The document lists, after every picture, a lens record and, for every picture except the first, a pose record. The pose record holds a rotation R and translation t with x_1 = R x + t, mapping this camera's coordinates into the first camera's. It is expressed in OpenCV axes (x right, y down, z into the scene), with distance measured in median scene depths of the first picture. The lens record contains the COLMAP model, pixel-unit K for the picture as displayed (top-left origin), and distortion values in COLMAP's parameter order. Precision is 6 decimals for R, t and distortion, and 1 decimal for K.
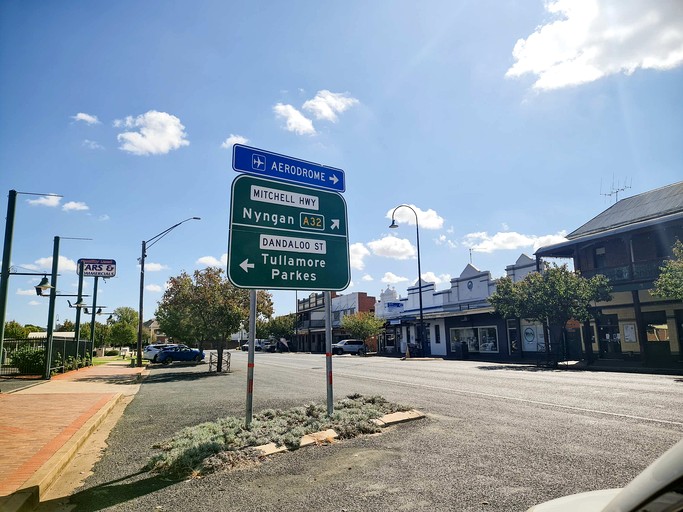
lens RADIAL K [[520.1, 0, 341.5], [0, 520.1, 256.0], [0, 0, 1]] dist [0.189504, -0.134091]
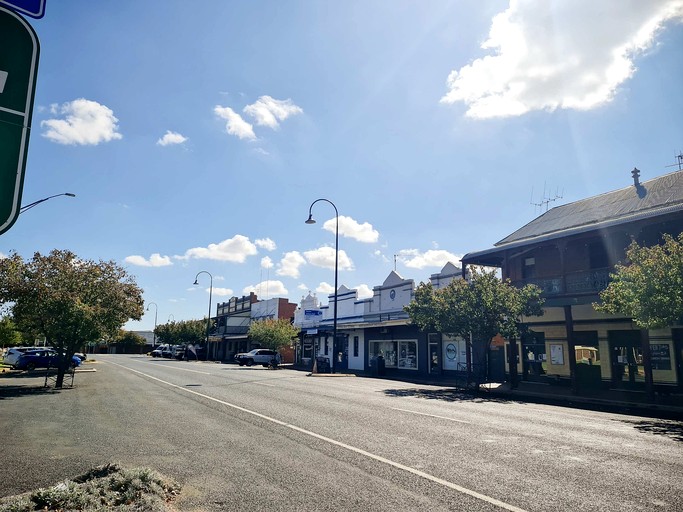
lens RADIAL K [[445.7, 0, 341.5], [0, 445.7, 256.0], [0, 0, 1]] dist [0.096504, -0.000532]
pose [[0.994630, 0.060525, 0.083951, 0.081019], [-0.056983, 0.997406, -0.043970, 0.026420], [-0.086395, 0.038950, 0.995499, 0.214556]]
